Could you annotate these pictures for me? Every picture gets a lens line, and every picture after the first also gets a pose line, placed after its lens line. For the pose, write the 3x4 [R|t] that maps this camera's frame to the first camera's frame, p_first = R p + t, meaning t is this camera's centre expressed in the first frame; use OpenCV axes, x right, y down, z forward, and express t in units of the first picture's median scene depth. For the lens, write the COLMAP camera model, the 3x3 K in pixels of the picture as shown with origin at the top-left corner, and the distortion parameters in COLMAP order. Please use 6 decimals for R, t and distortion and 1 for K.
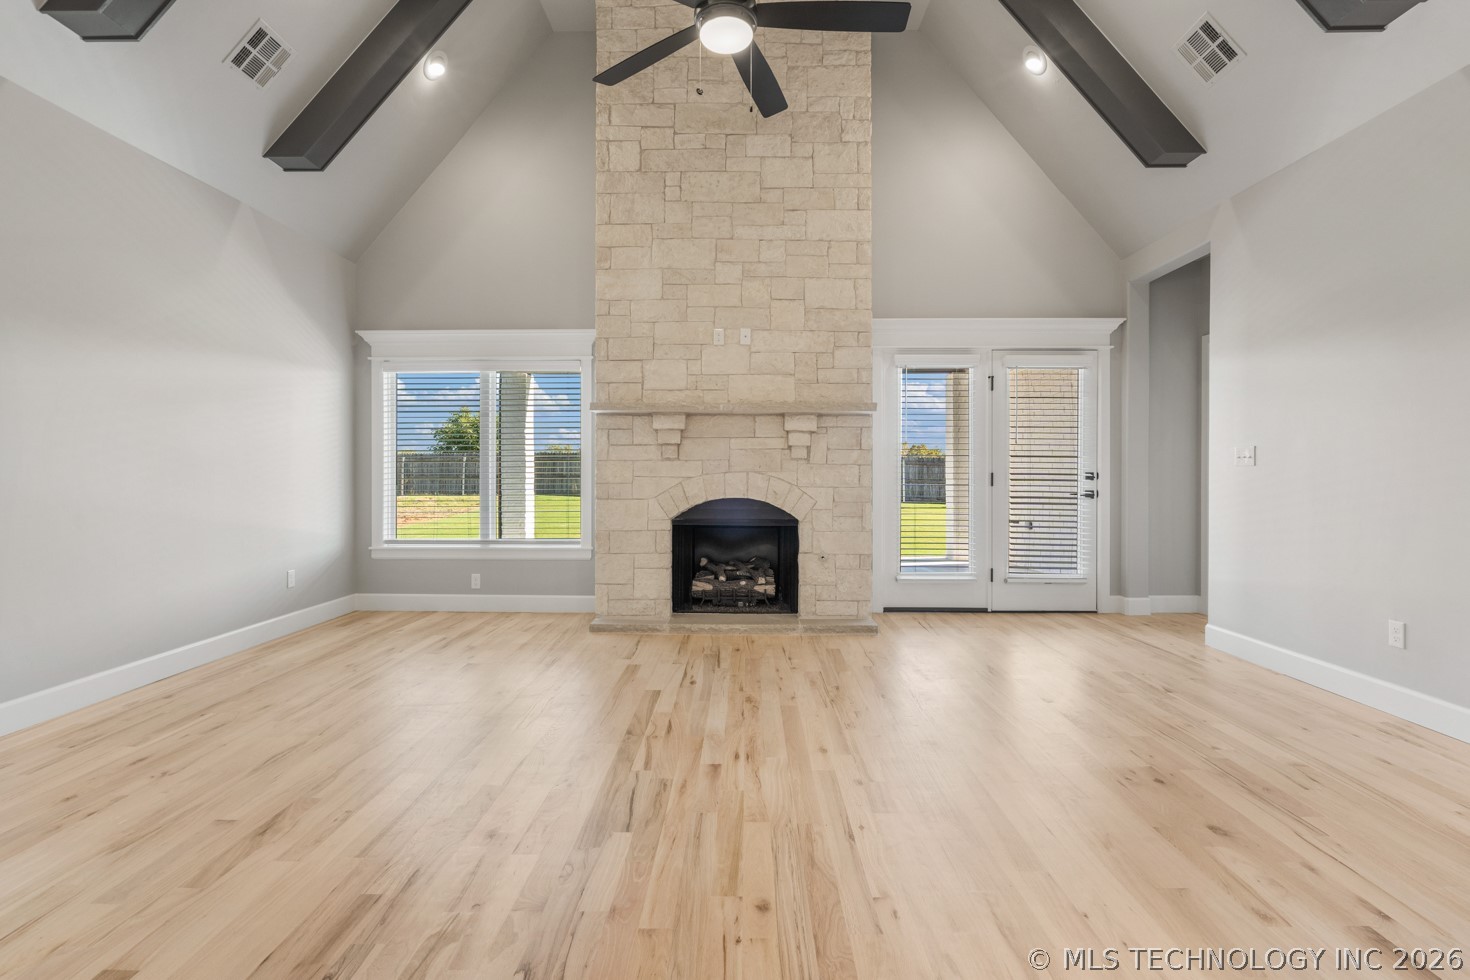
lens RADIAL K [[682.4, 0, 733.9], [0, 682.4, 471.5], [0, 0, 1]] dist [-0.003166, 0.000849]
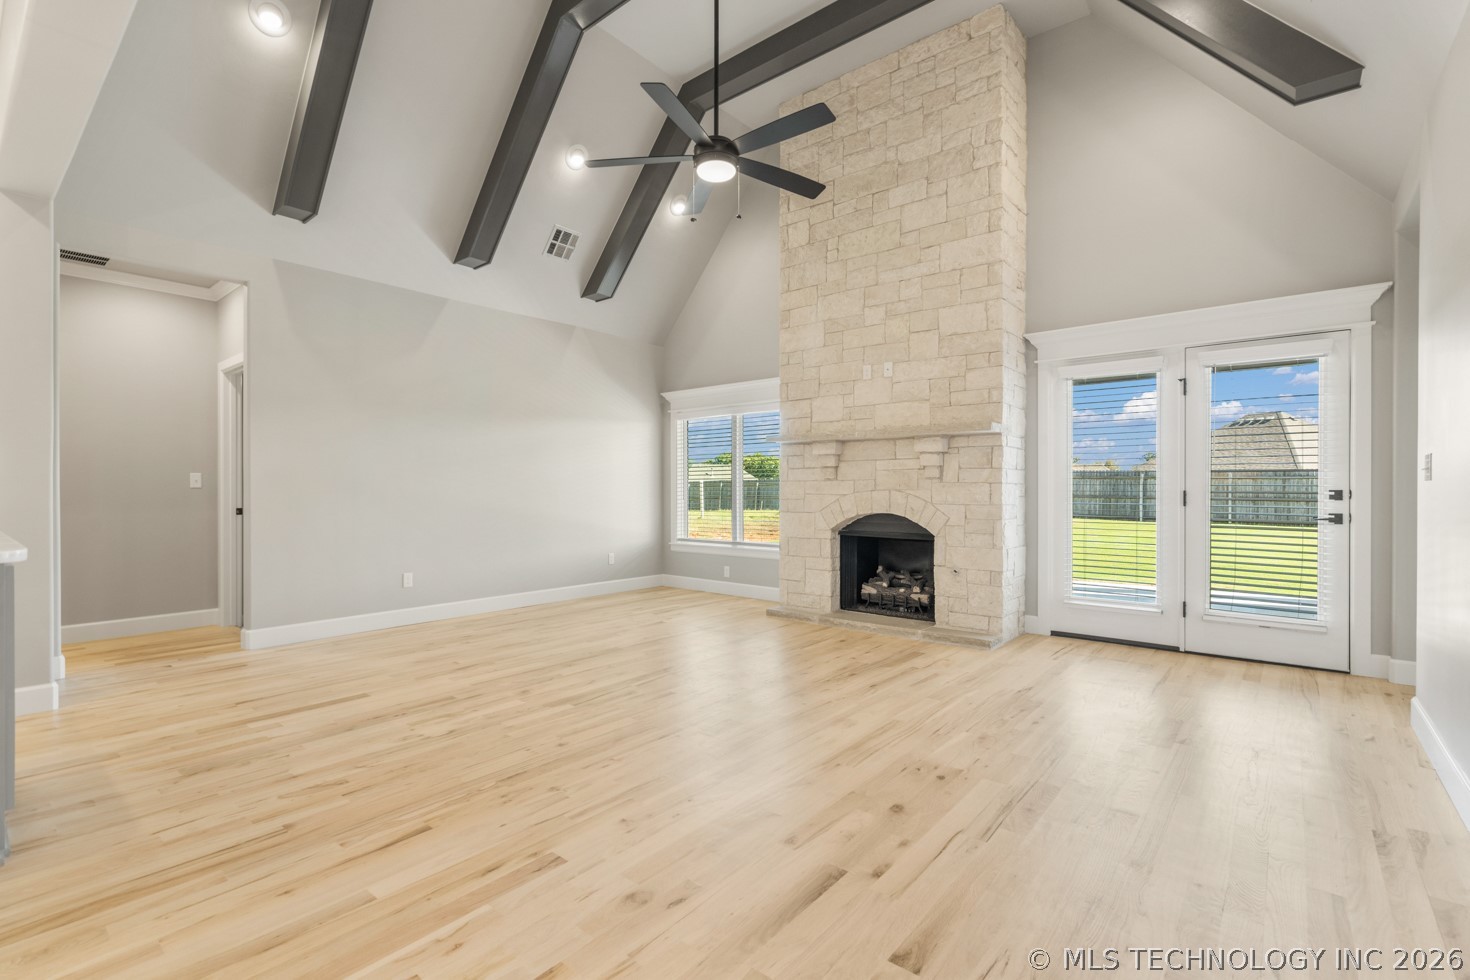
lens RADIAL K [[665.8, 0, 736.8], [0, 665.8, 490.2], [0, 0, 1]] dist [-0.003266, 0.000061]
pose [[0.779980, -0.001031, -0.625804, 0.507602], [0.002022, 0.999998, 0.000873, -0.000664], [0.625802, -0.001946, 0.779980, -0.010334]]
